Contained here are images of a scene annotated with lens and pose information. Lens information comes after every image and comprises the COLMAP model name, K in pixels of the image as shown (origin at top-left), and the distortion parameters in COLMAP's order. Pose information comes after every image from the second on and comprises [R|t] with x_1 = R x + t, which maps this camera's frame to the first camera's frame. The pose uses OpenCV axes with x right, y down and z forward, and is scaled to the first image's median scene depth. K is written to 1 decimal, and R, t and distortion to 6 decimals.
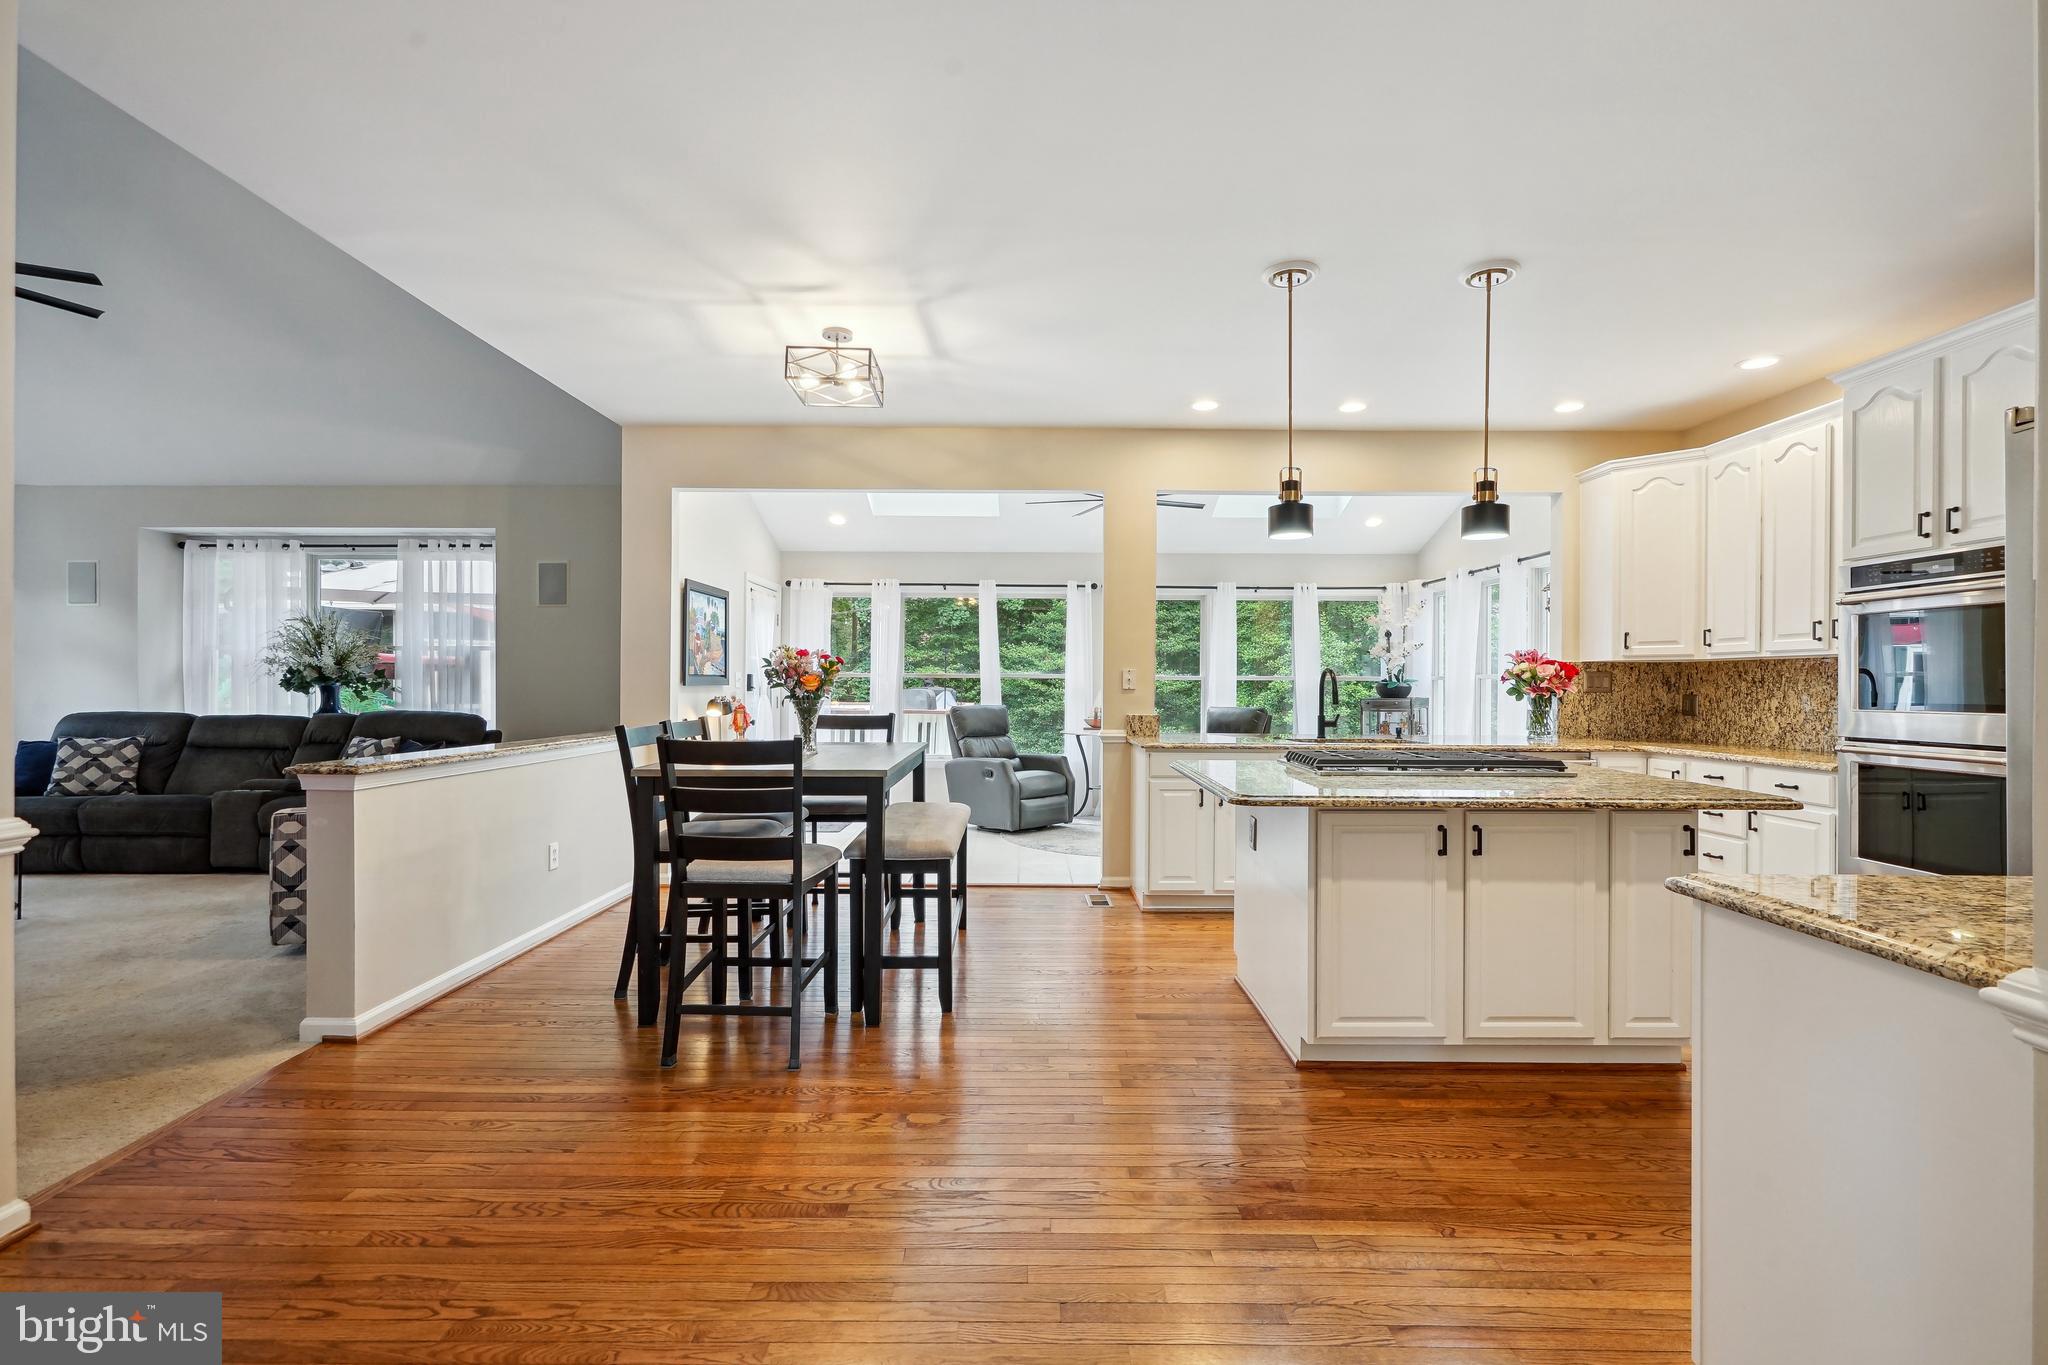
lens RADIAL K [[920.9, 0, 1033.6], [0, 920.9, 690.6], [0, 0, 1]] dist [-0.005824, 0.003319]
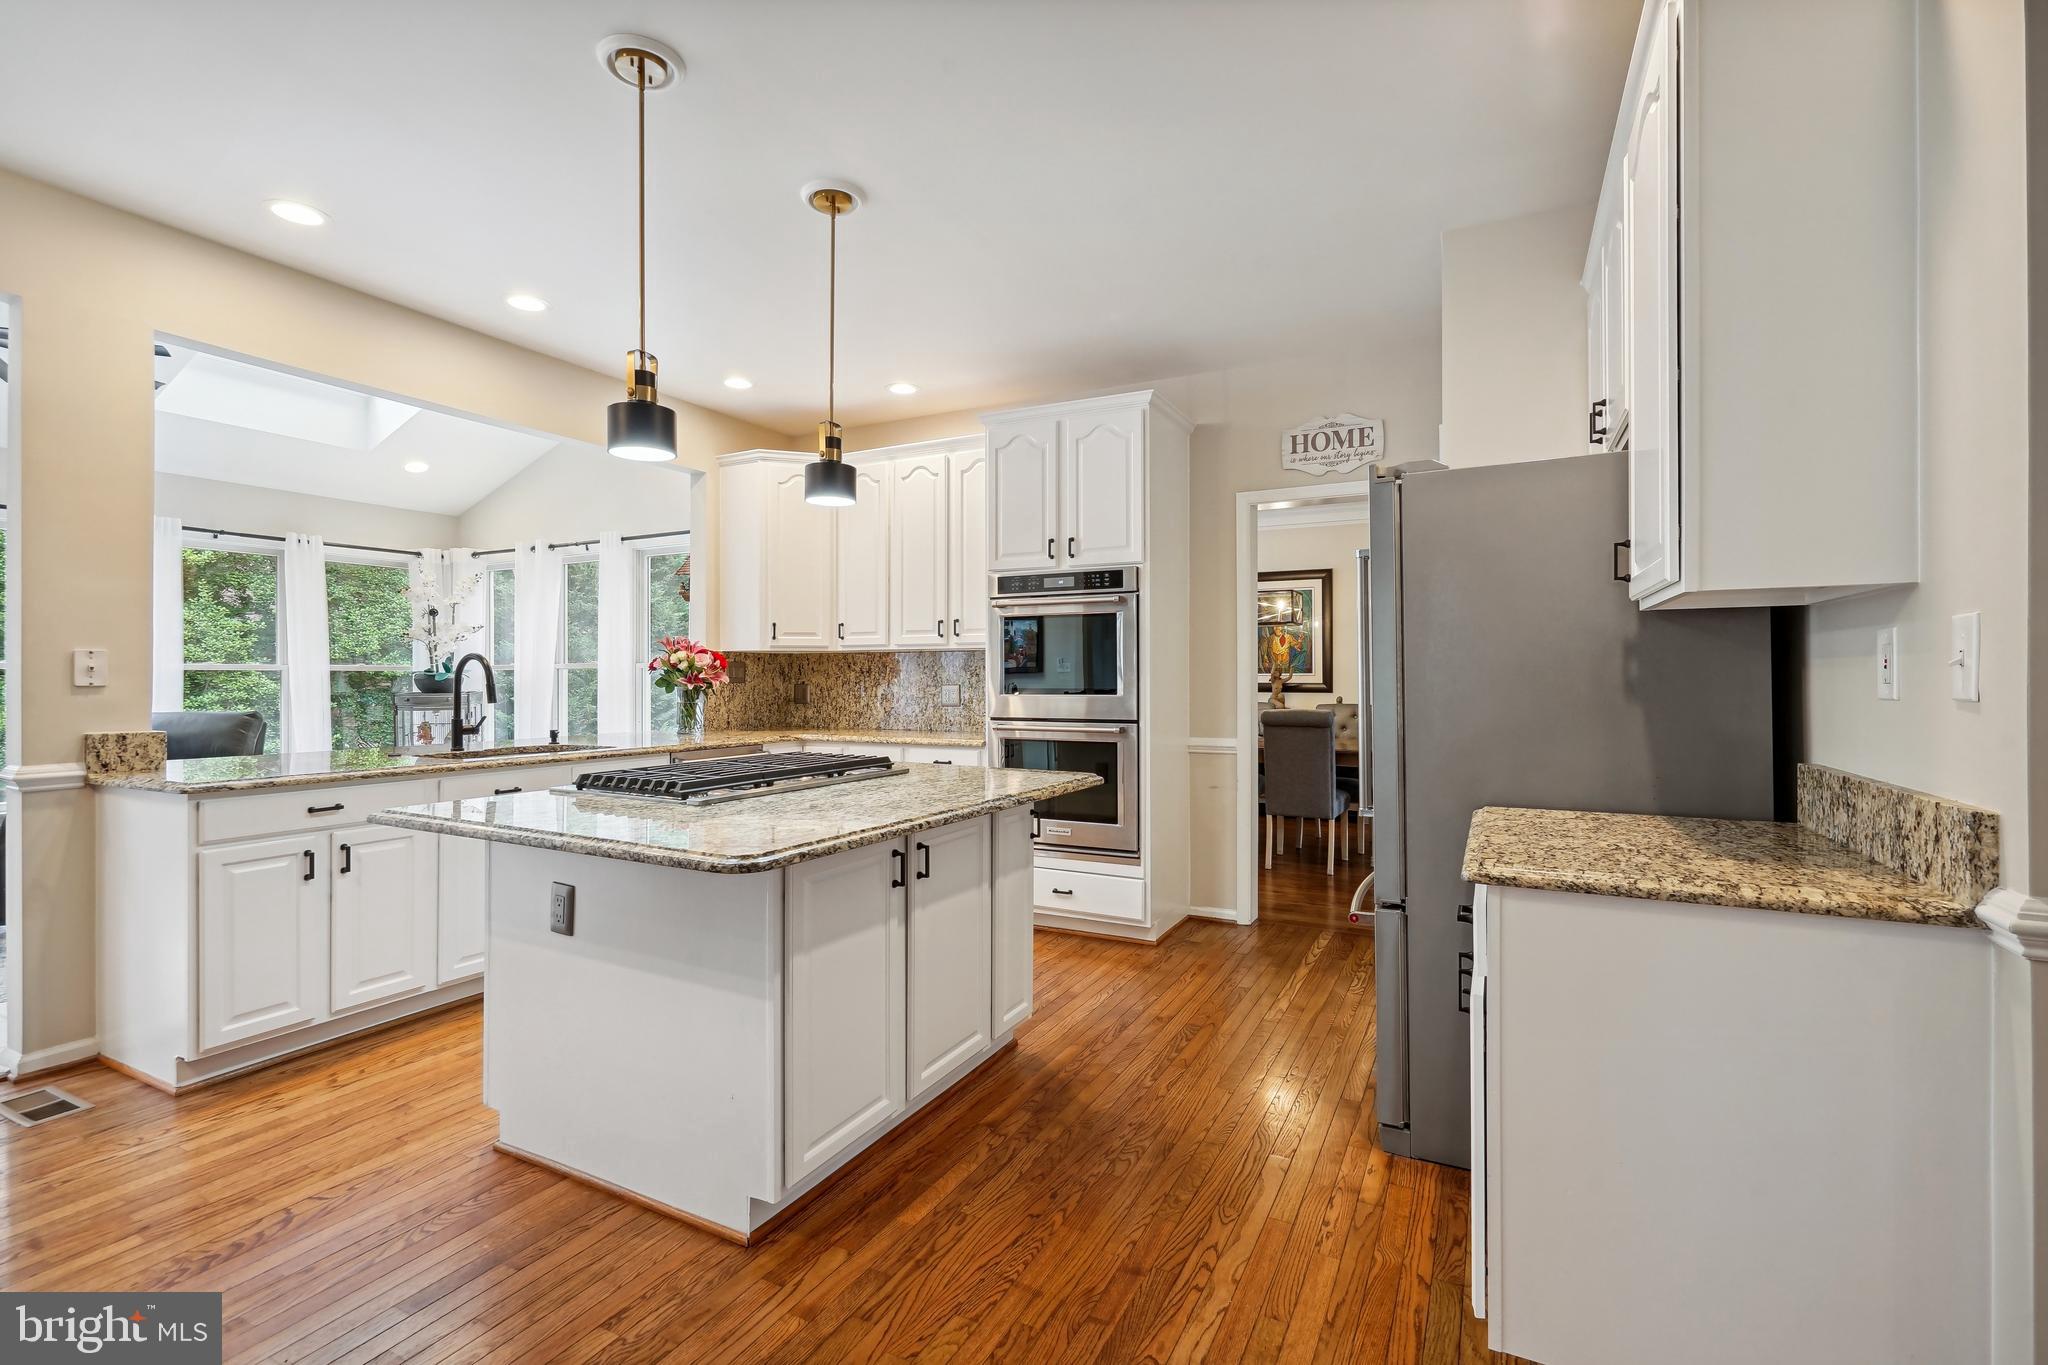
lens RADIAL K [[920.9, 0, 1013.1], [0, 920.9, 677.8], [0, 0, 1]] dist [-0.005824, 0.003319]
pose [[0.471182, -0.006526, 0.882012, -0.111974], [0.010013, 0.999948, 0.002049, -0.002397], [-0.881979, 0.007866, 0.471223, 0.271053]]
